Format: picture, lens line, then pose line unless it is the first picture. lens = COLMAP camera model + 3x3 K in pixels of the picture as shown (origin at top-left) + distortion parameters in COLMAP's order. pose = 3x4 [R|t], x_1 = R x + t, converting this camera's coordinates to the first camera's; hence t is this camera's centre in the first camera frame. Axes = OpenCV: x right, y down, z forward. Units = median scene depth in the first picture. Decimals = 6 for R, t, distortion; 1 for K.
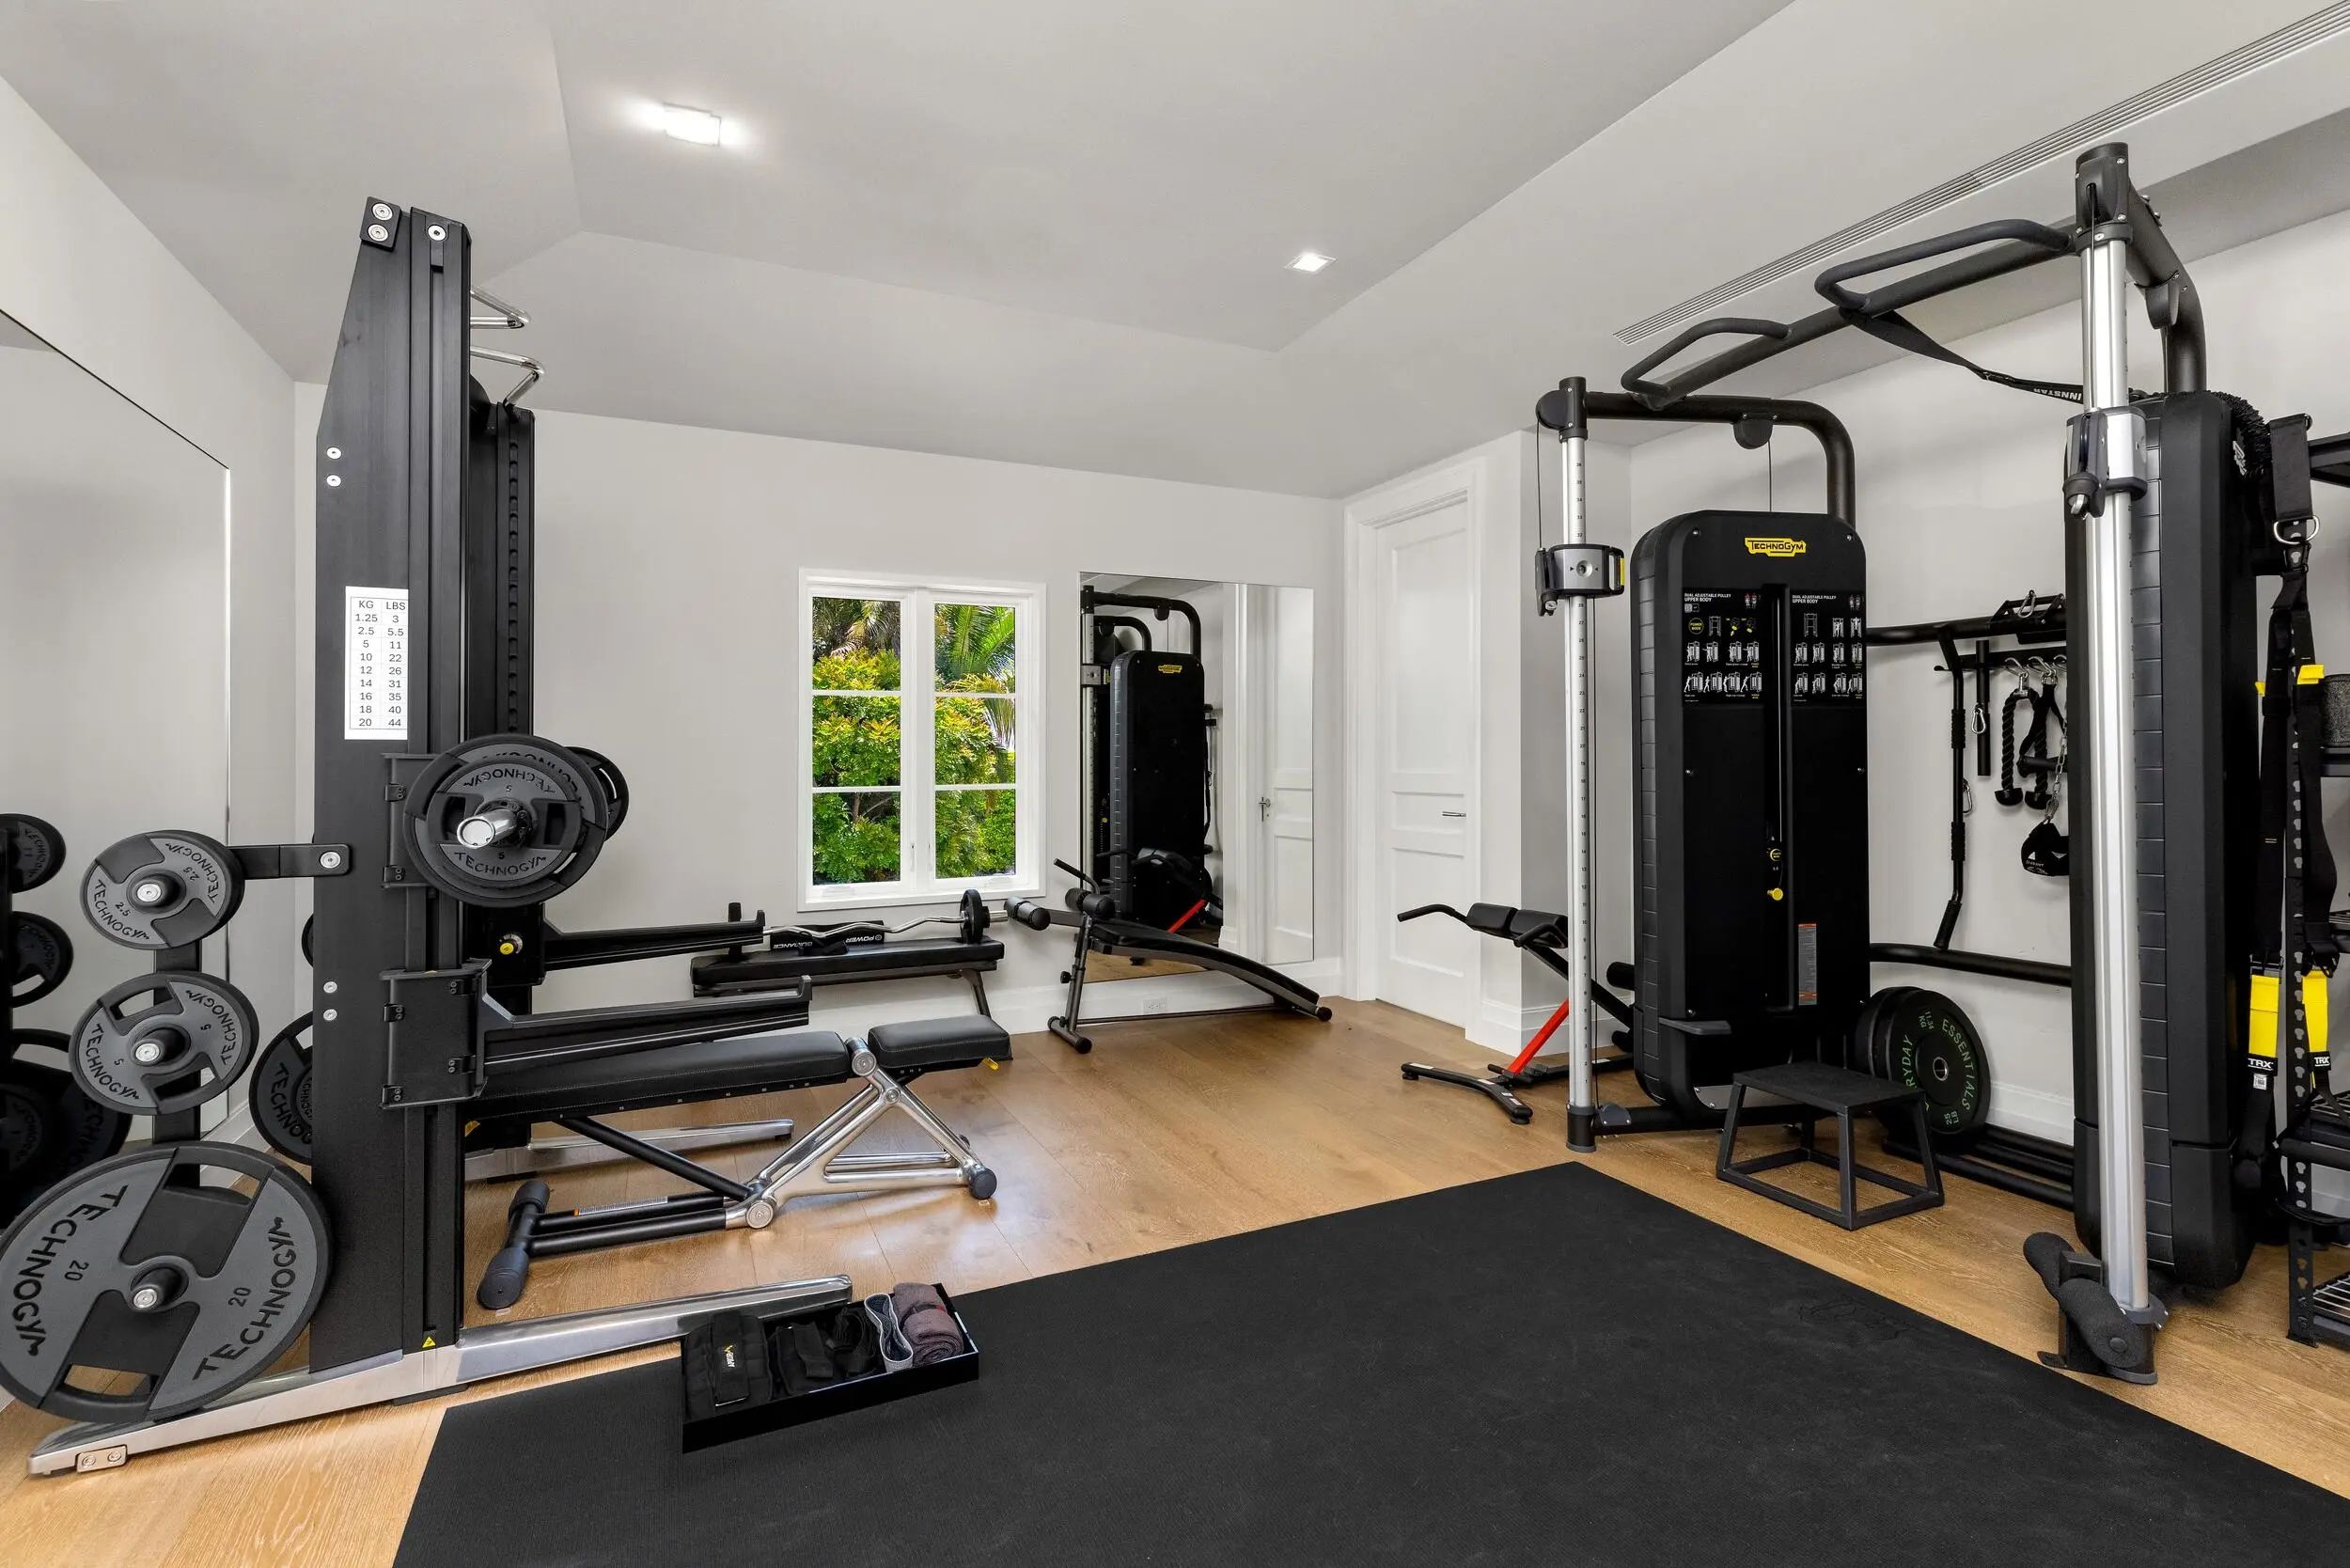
lens RADIAL K [[1081.0, 0, 1172.1], [0, 1081.0, 754.5], [0, 0, 1]] dist [-0.000654, 0.000367]
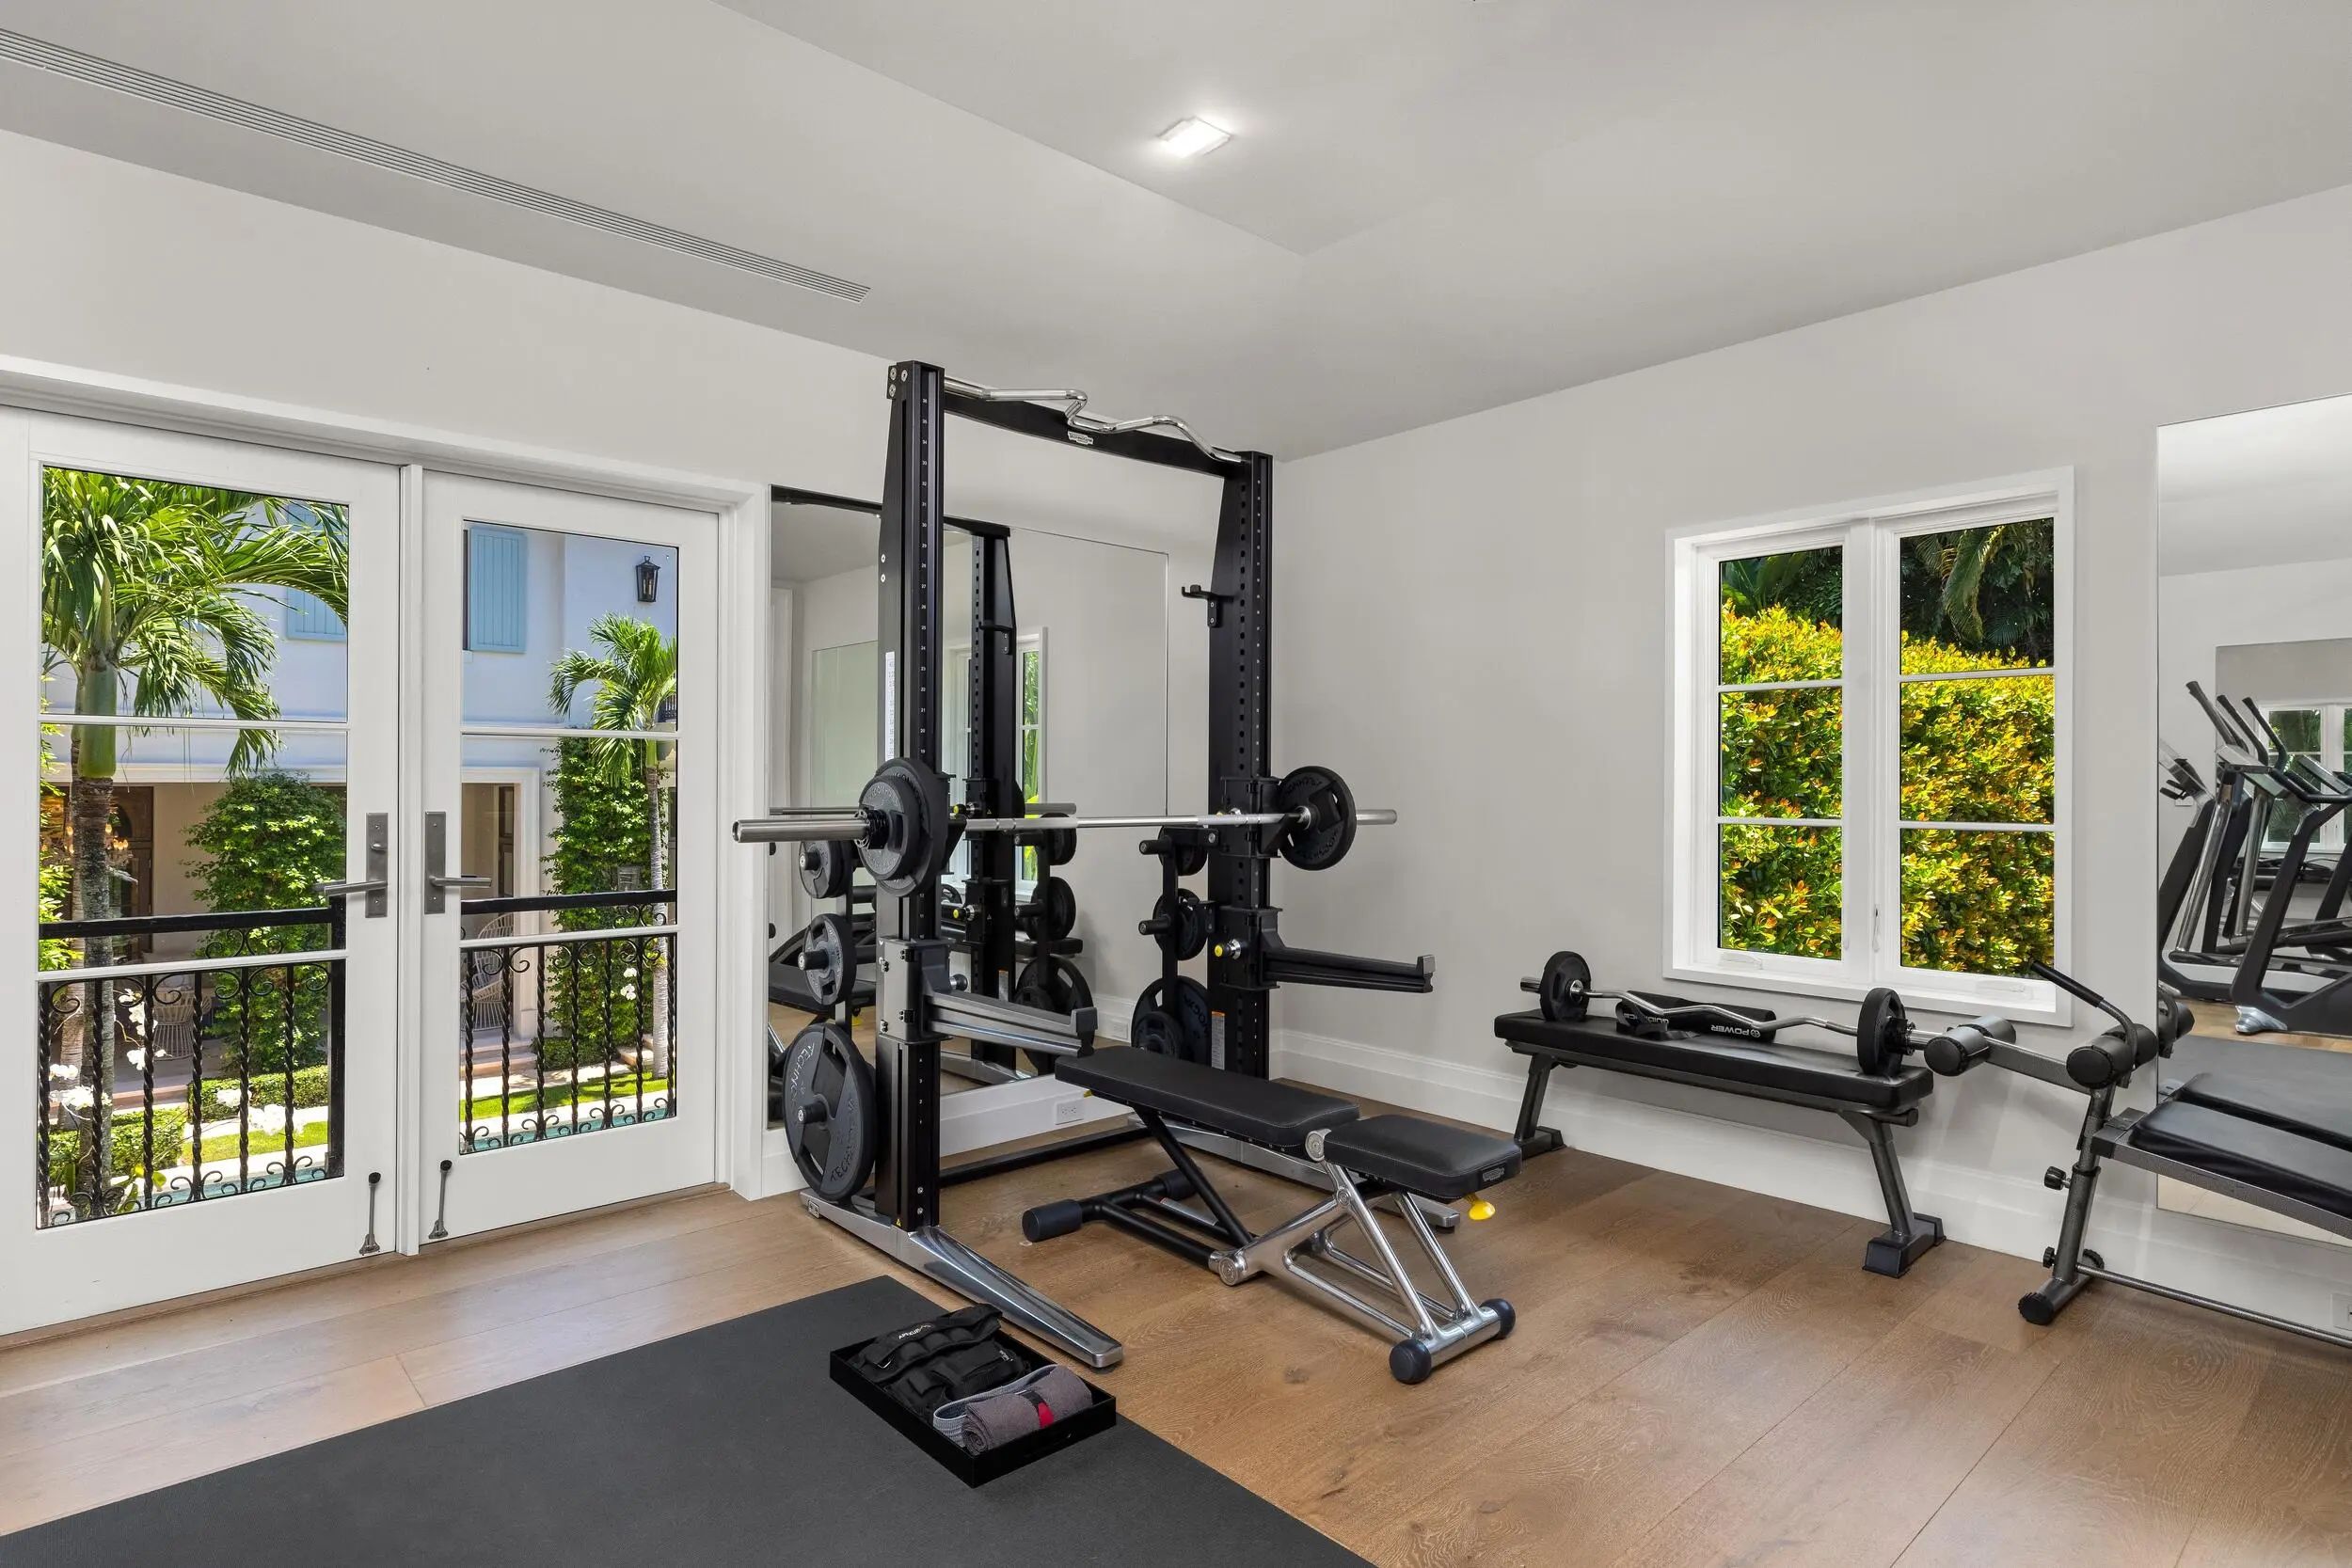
lens RADIAL K [[1234.0, 0, 1173.3], [0, 1234.0, 771.1], [0, 0, 1]] dist [0.019808, -0.000116]
pose [[0.290587, 0.001343, -0.956848, 0.384566], [0.005281, 0.999982, 0.003007, -0.004906], [0.956834, -0.005927, 0.290575, 0.396912]]
